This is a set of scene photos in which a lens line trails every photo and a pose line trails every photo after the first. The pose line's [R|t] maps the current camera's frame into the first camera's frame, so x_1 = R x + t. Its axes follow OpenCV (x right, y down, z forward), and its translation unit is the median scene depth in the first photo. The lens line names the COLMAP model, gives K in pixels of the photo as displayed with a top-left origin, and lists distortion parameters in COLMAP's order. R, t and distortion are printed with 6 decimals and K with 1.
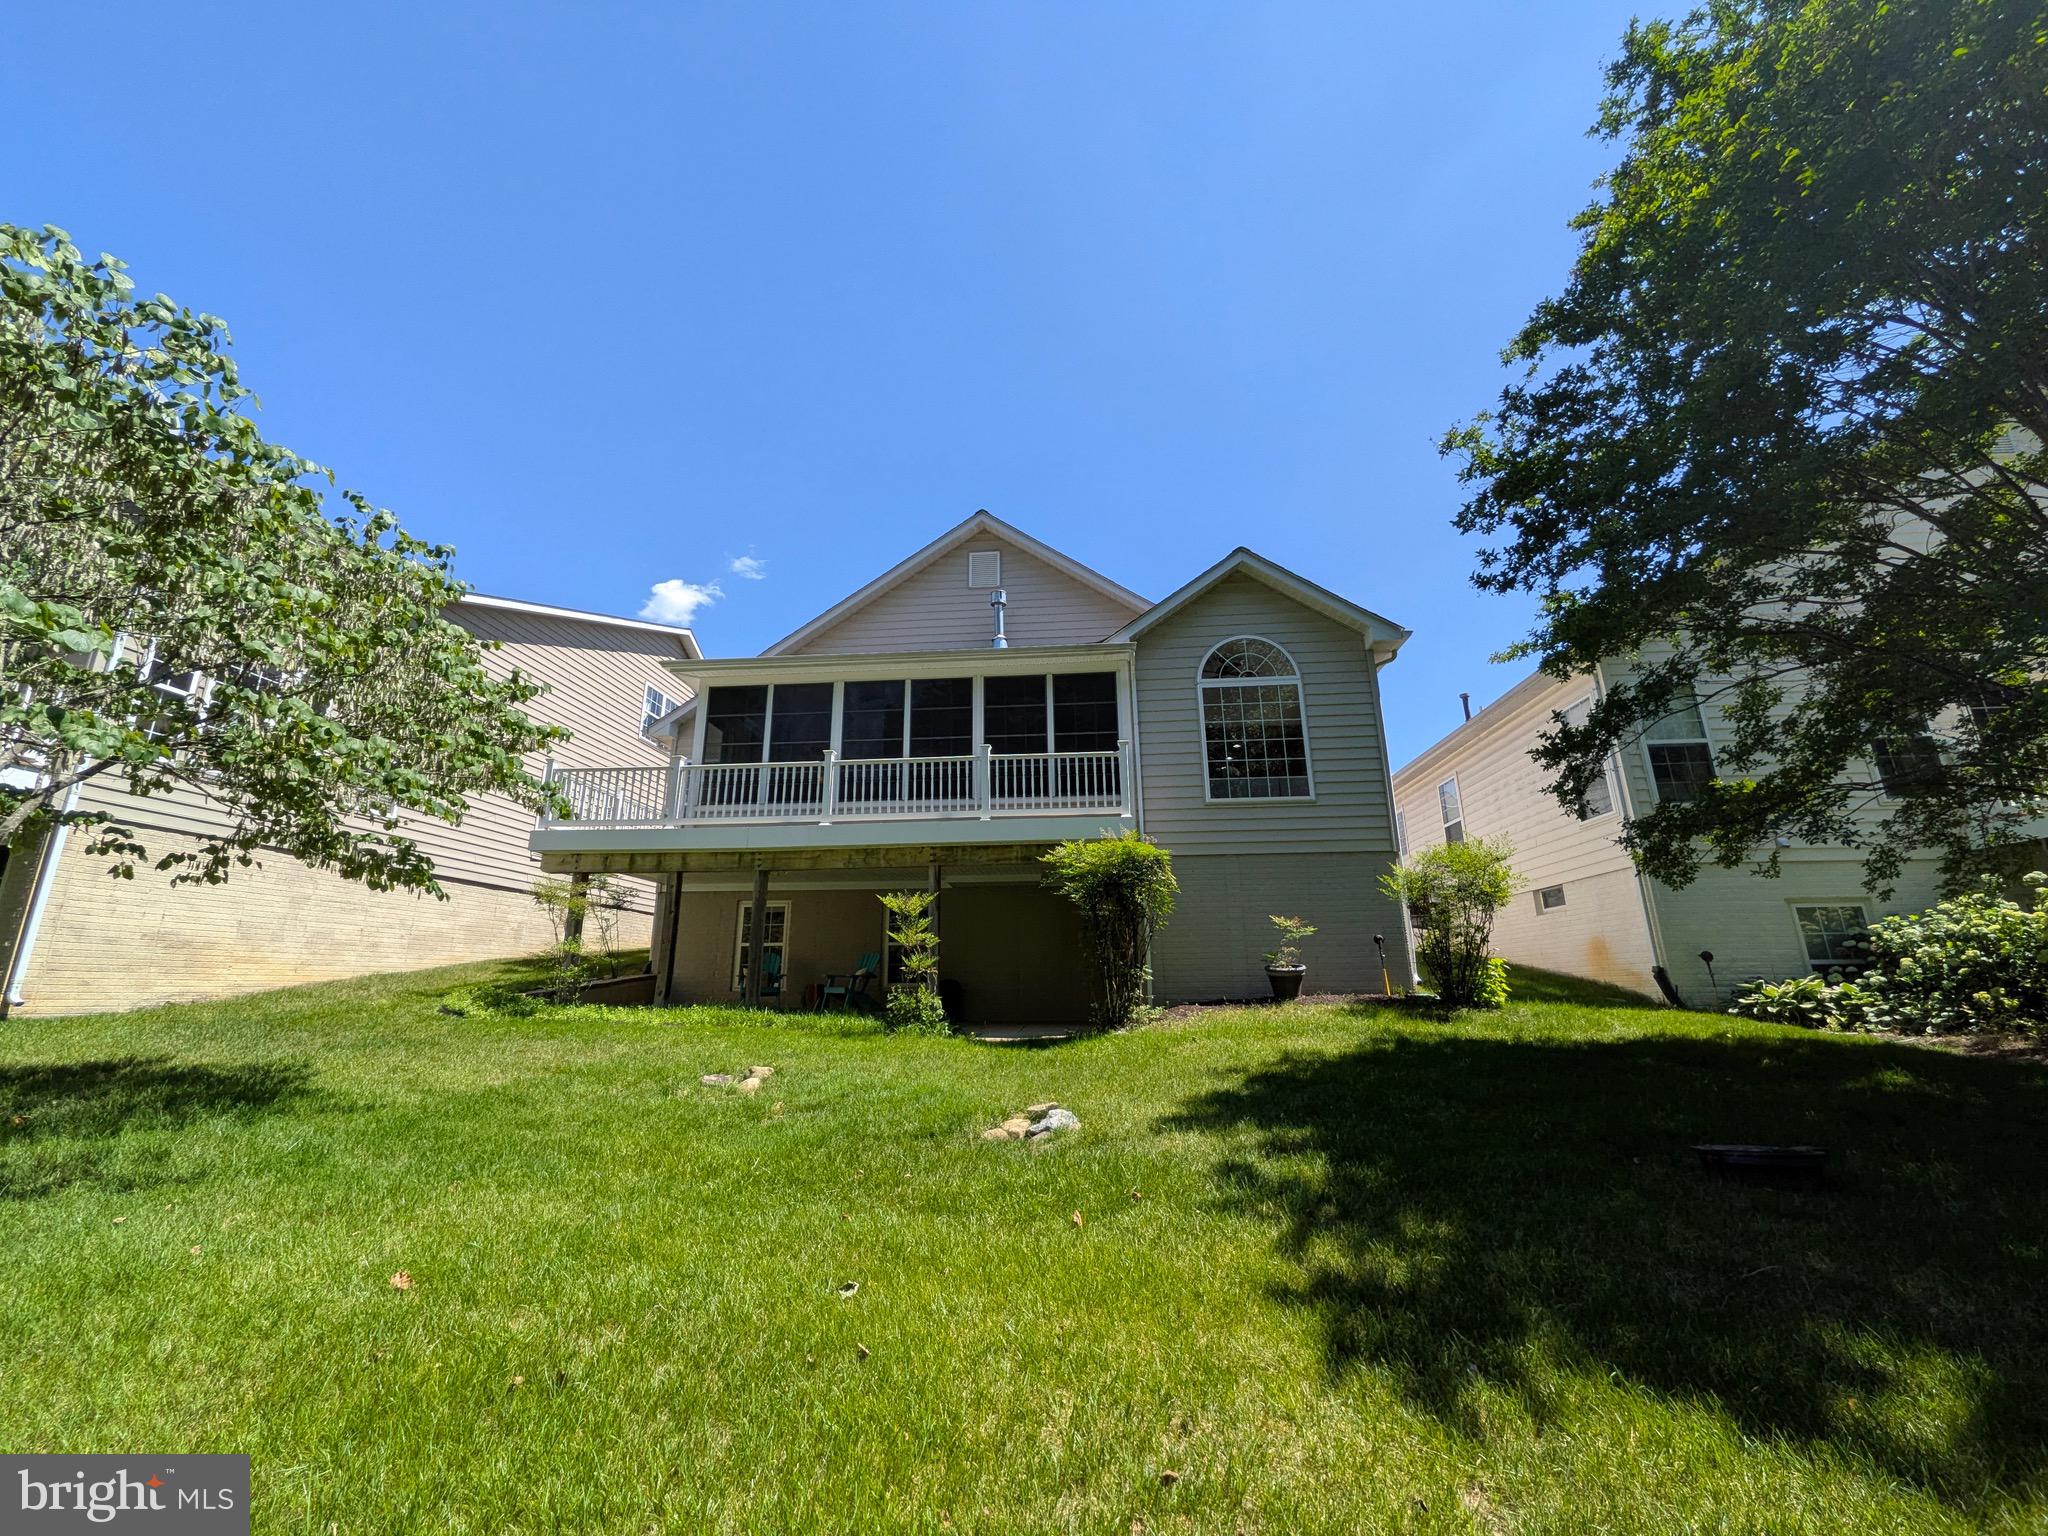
lens RADIAL K [[808.1, 0, 1018.1], [0, 808.1, 768.1], [0, 0, 1]] dist [0.006716, -0.000738]
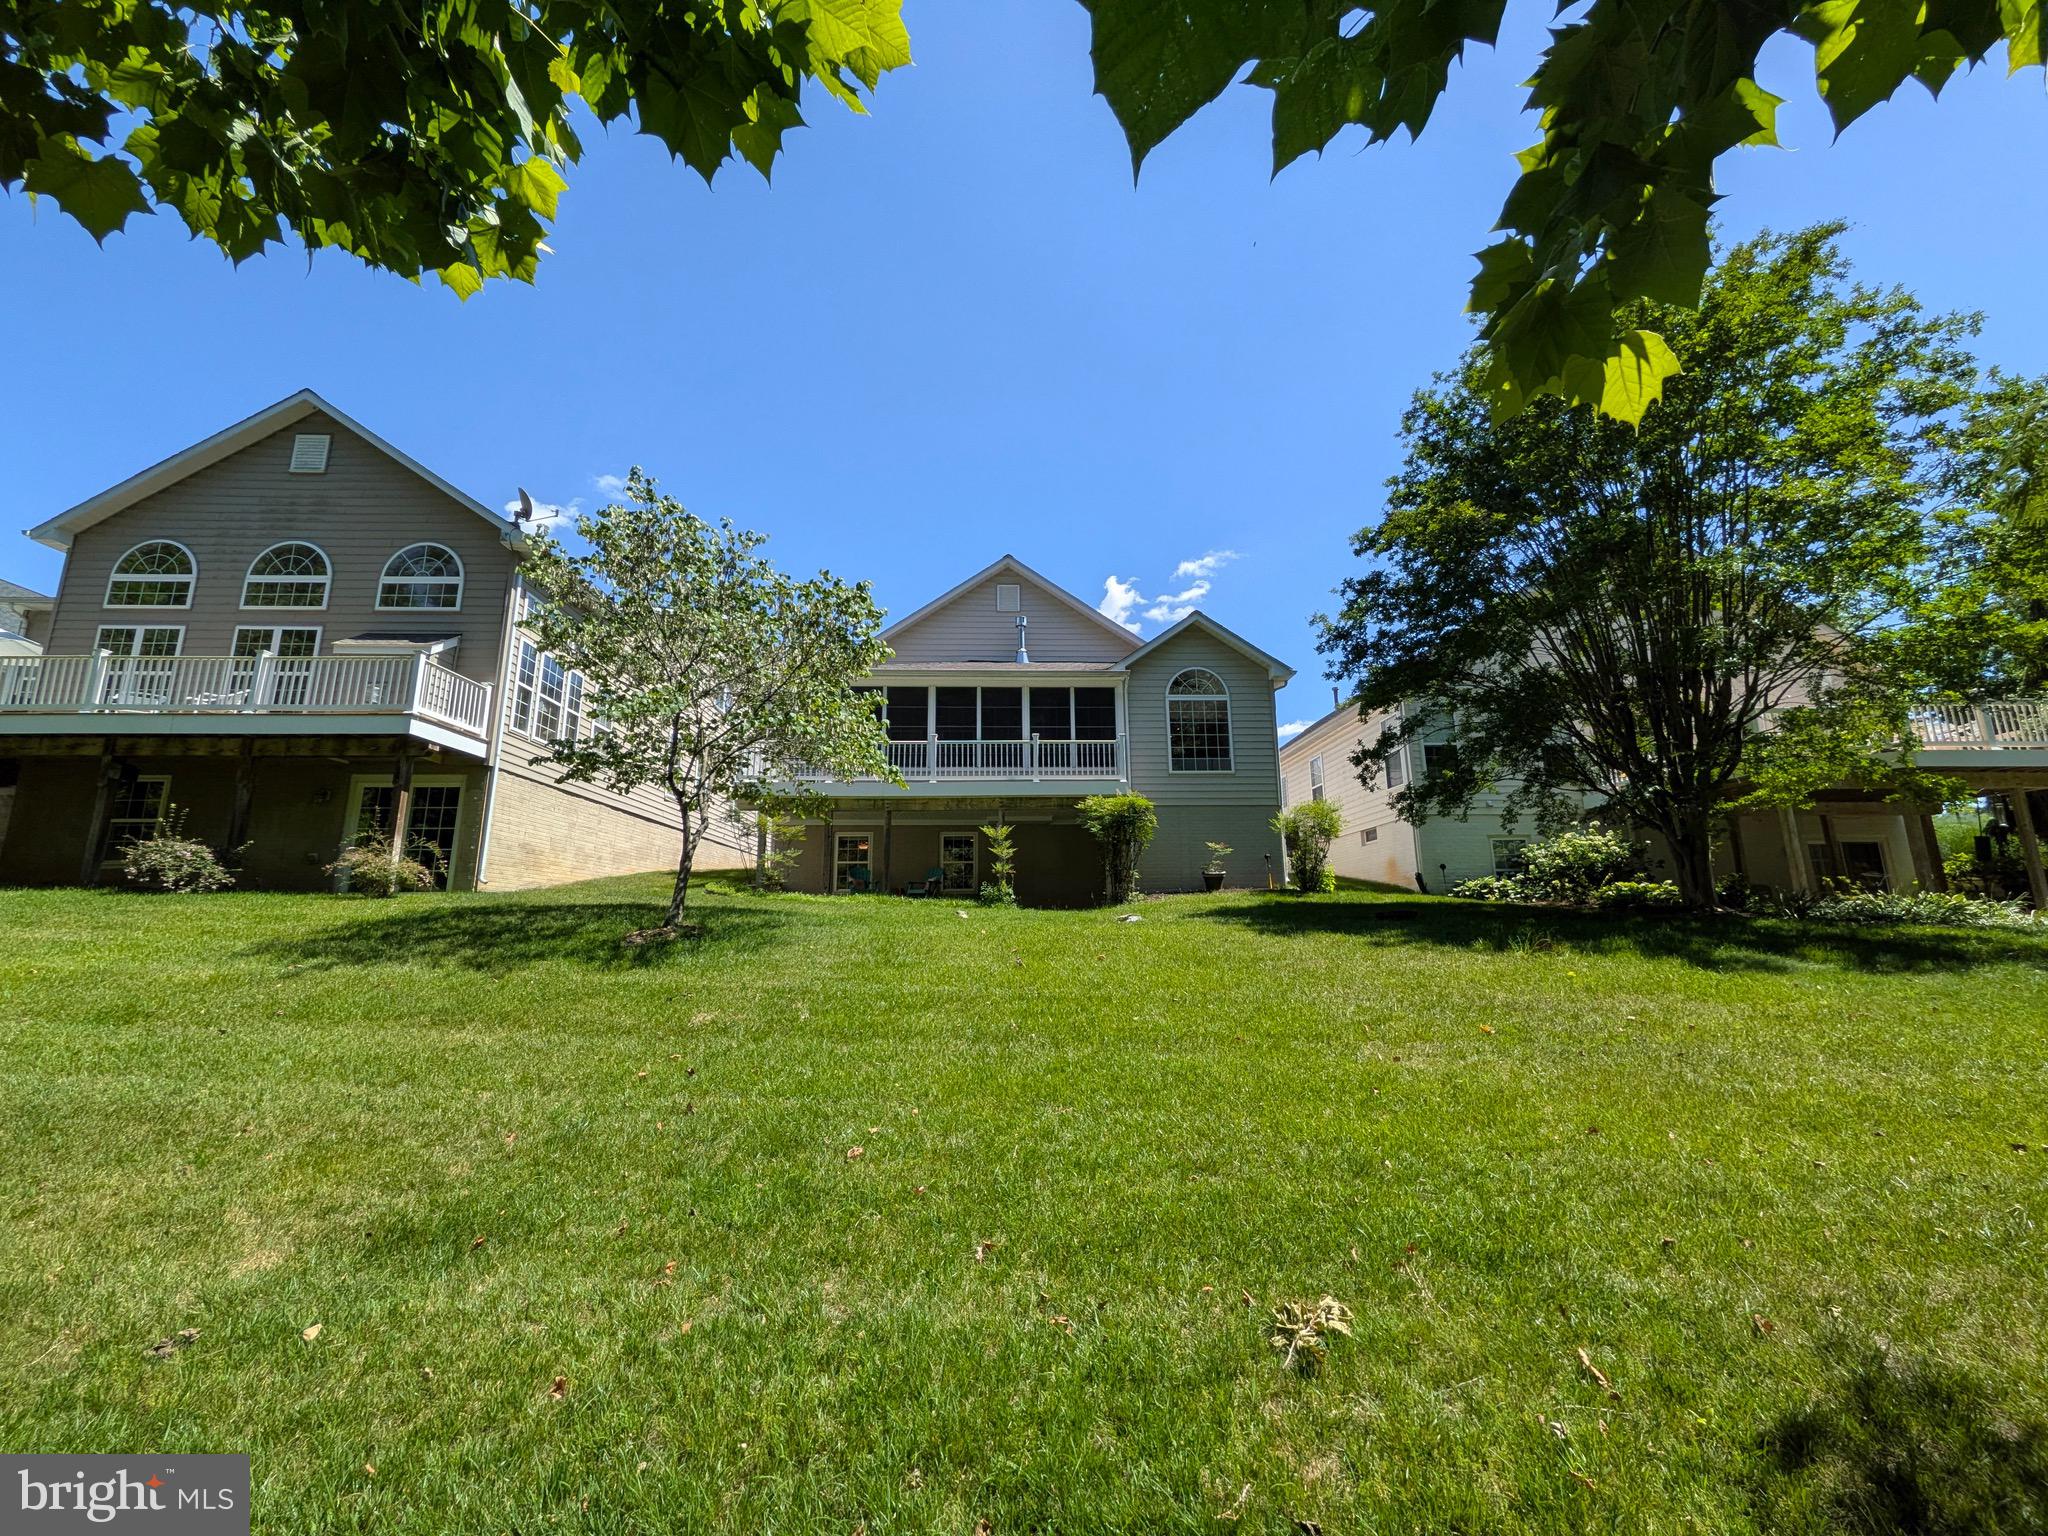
lens RADIAL K [[808.1, 0, 1018.1], [0, 808.1, 768.1], [0, 0, 1]] dist [0.006716, -0.000738]
pose [[0.992175, 0.022374, 0.122837, -0.284388], [-0.030550, 0.997412, 0.065085, -0.067409], [-0.121063, -0.068328, 0.990290, -0.599222]]
